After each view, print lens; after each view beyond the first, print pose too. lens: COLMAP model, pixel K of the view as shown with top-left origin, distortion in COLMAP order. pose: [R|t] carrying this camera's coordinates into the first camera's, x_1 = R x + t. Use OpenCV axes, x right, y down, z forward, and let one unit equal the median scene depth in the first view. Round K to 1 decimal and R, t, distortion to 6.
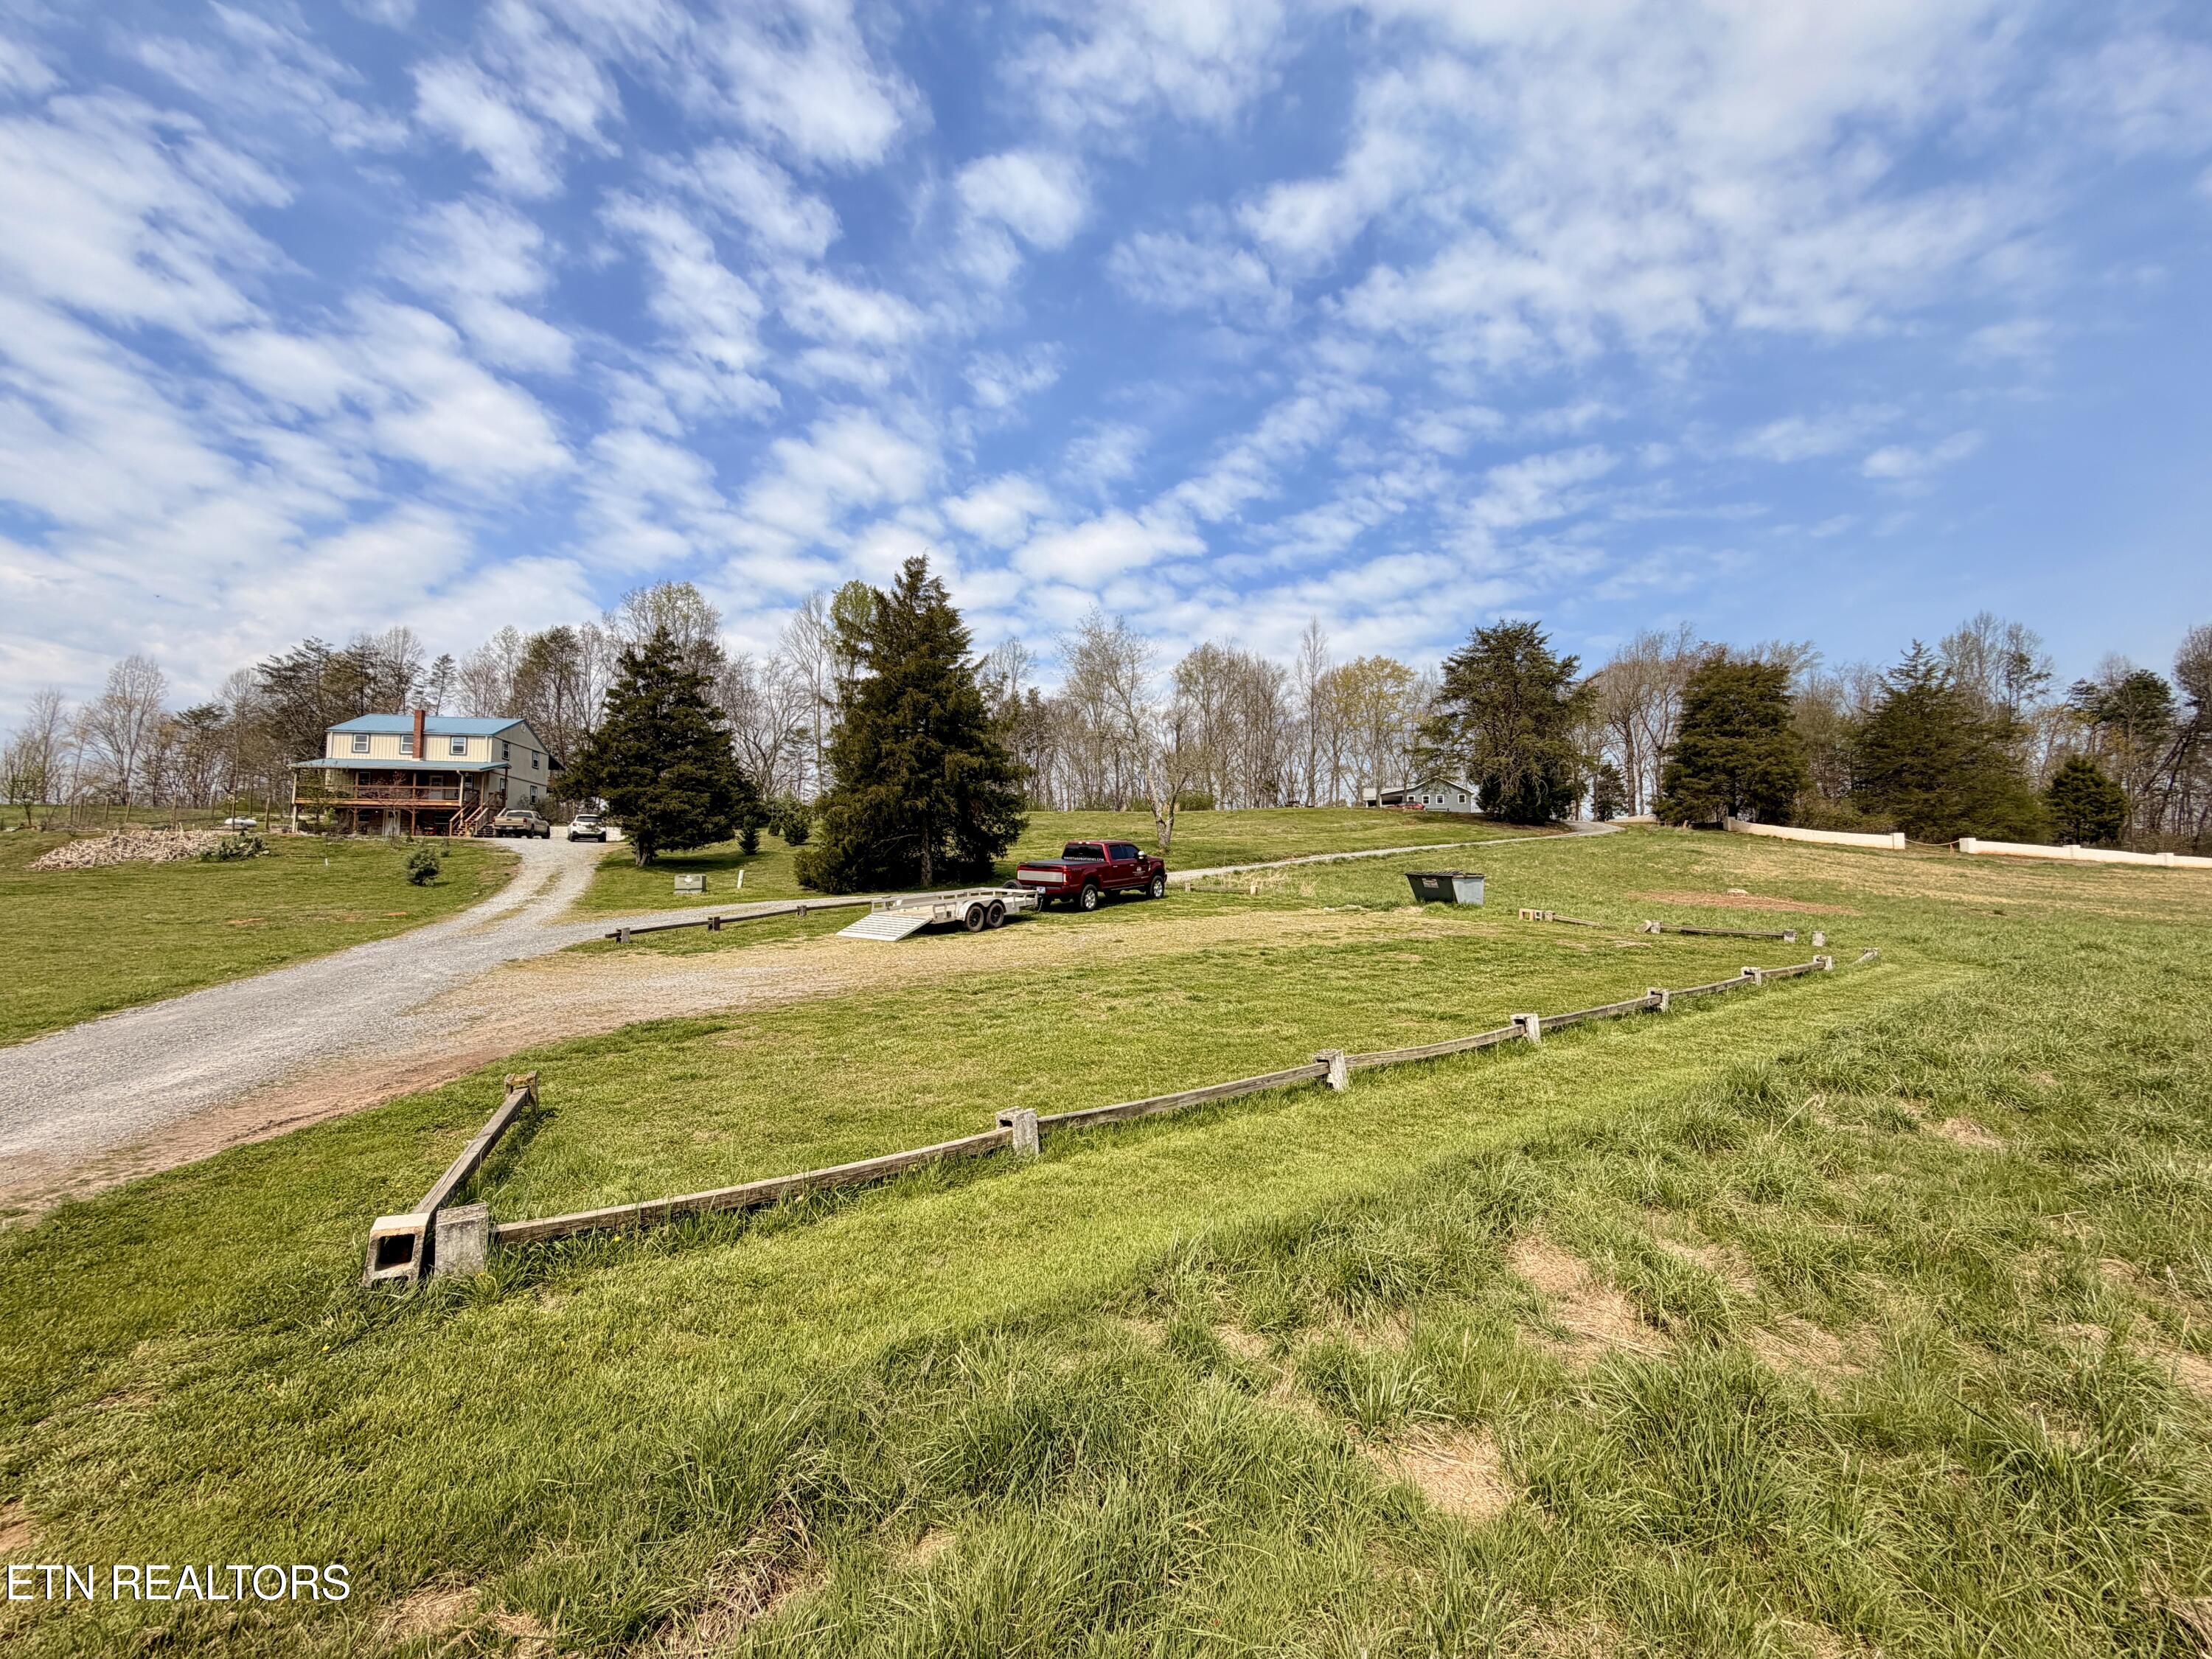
lens RADIAL K [[876.8, 0, 1106.0], [0, 876.8, 829.5], [0, 0, 1]] dist [-0.000514, -0.000341]
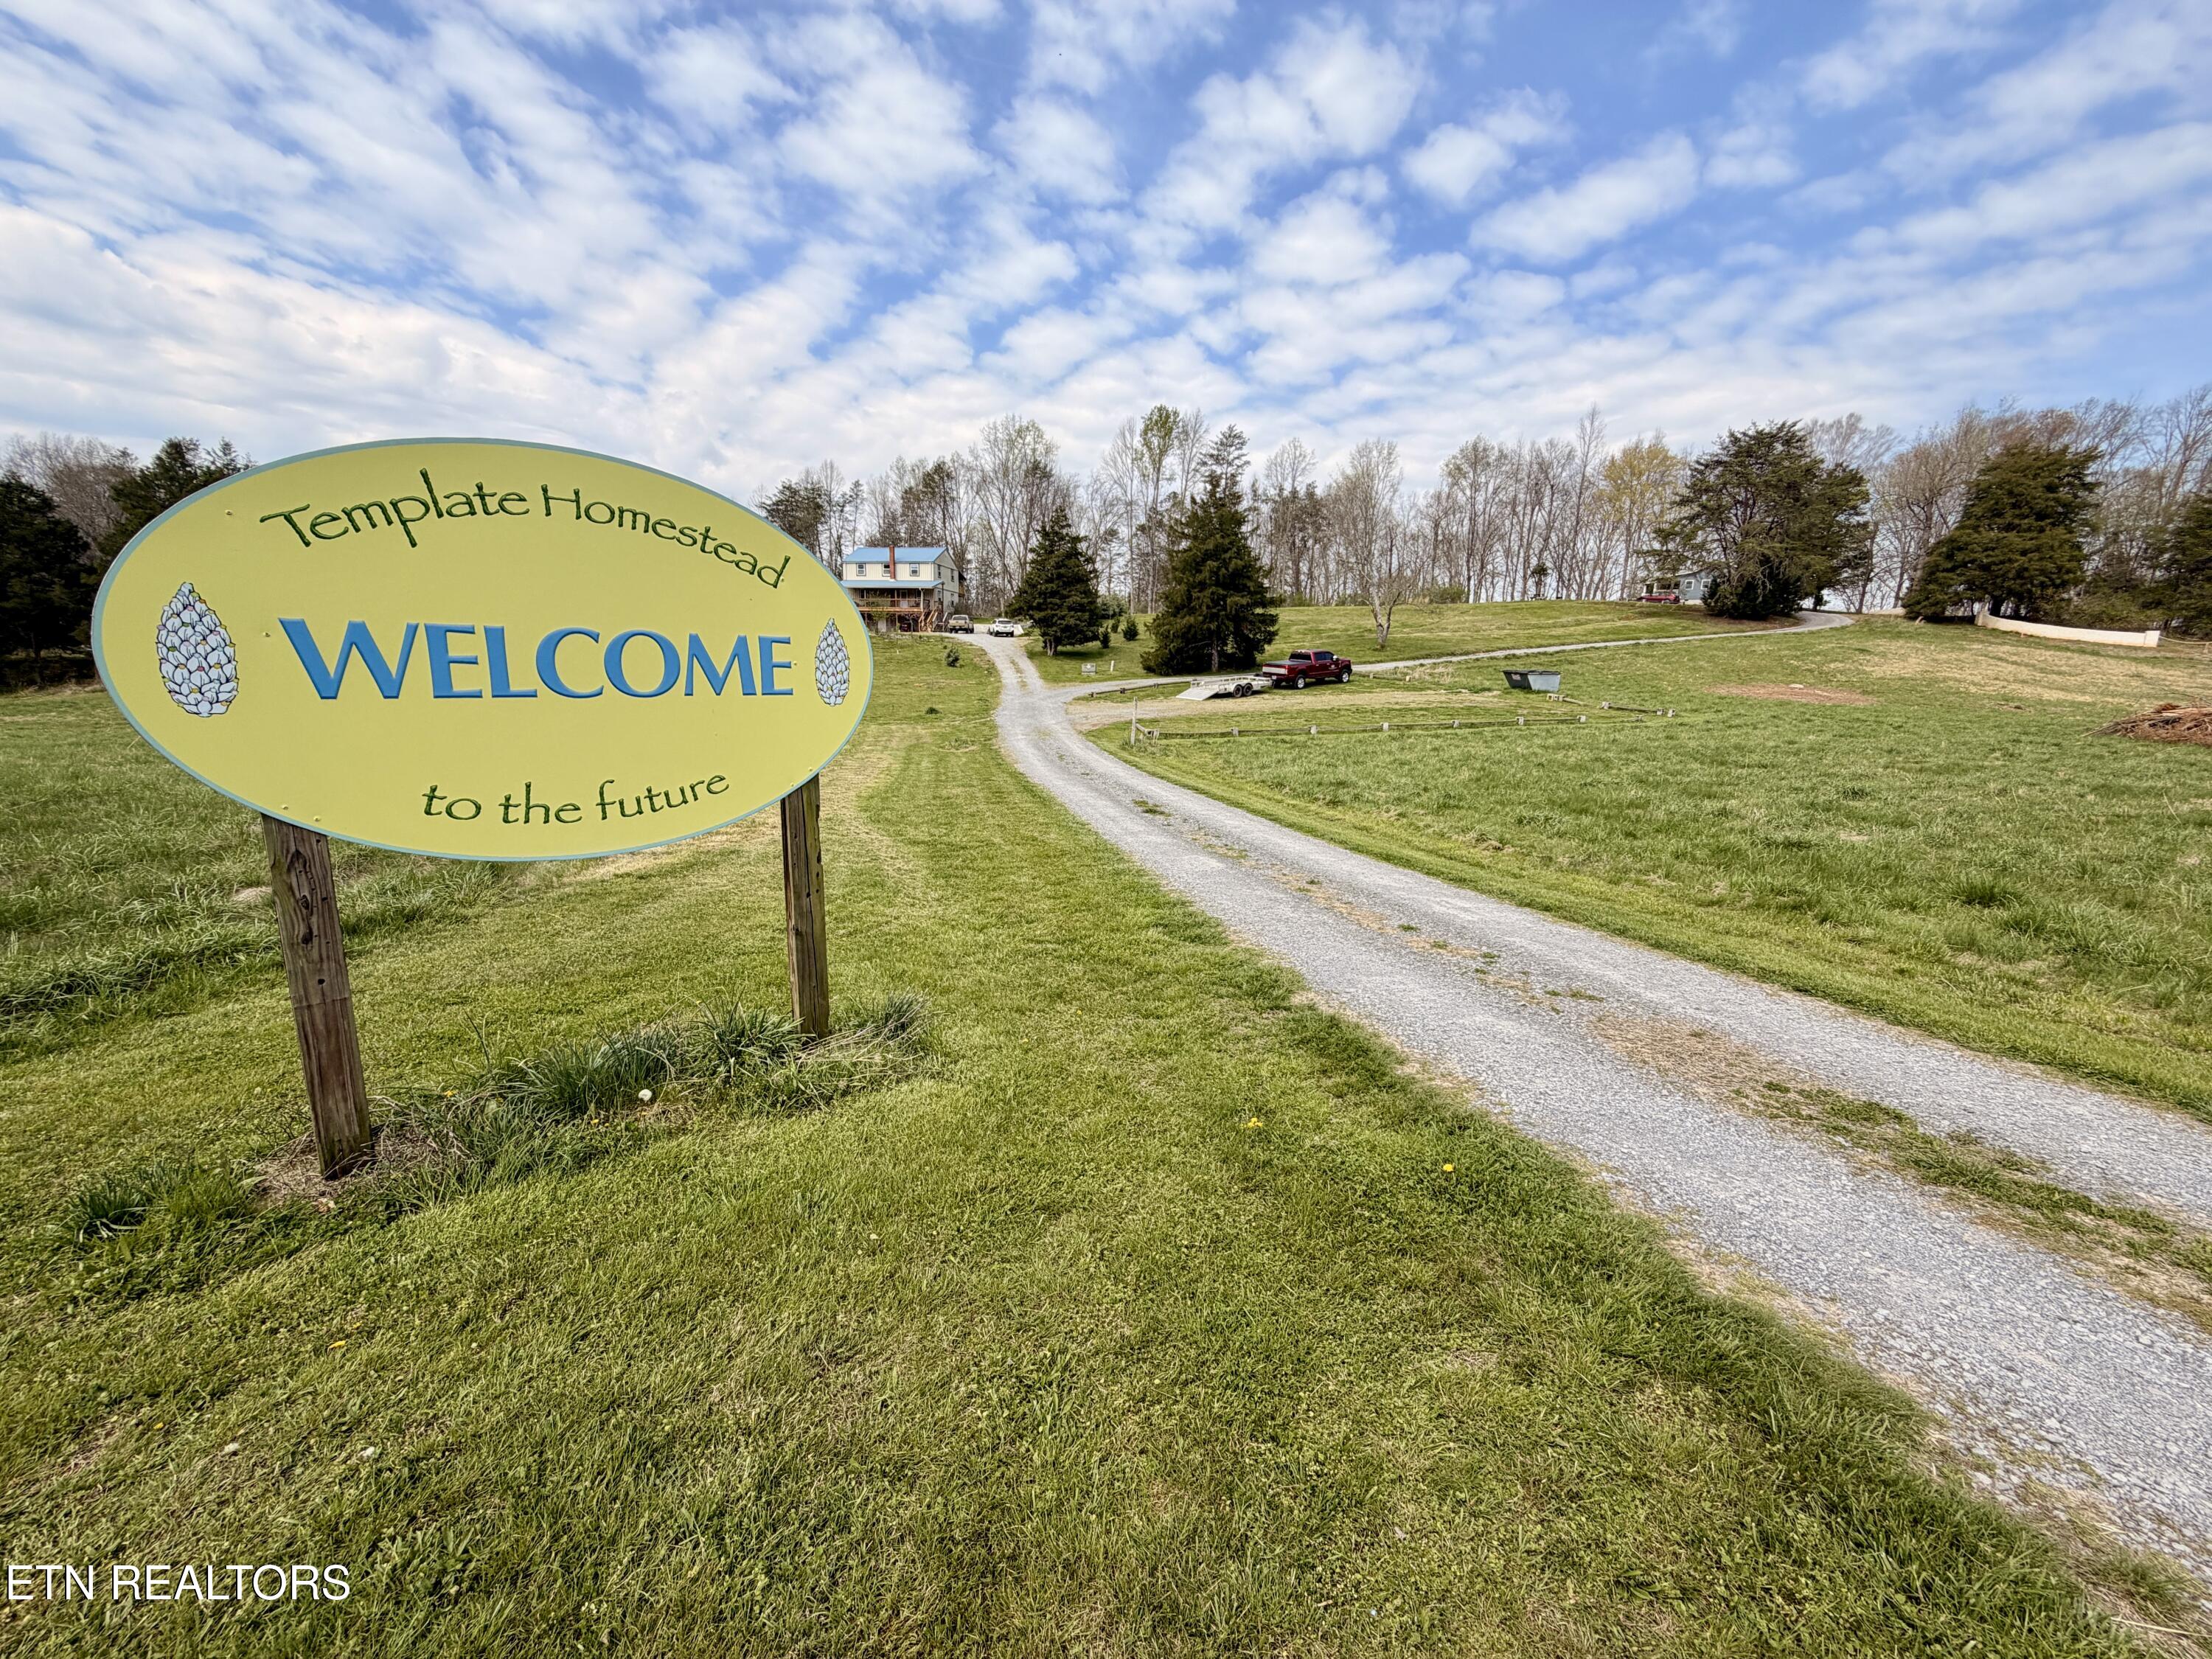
lens RADIAL K [[876.8, 0, 1106.0], [0, 876.8, 829.5], [0, 0, 1]] dist [-0.000514, -0.000341]
pose [[0.949931, 0.073514, -0.303689, 0.107783], [0.006125, 0.967362, 0.253326, -0.057512], [0.312400, -0.242502, 0.918476, -0.564359]]
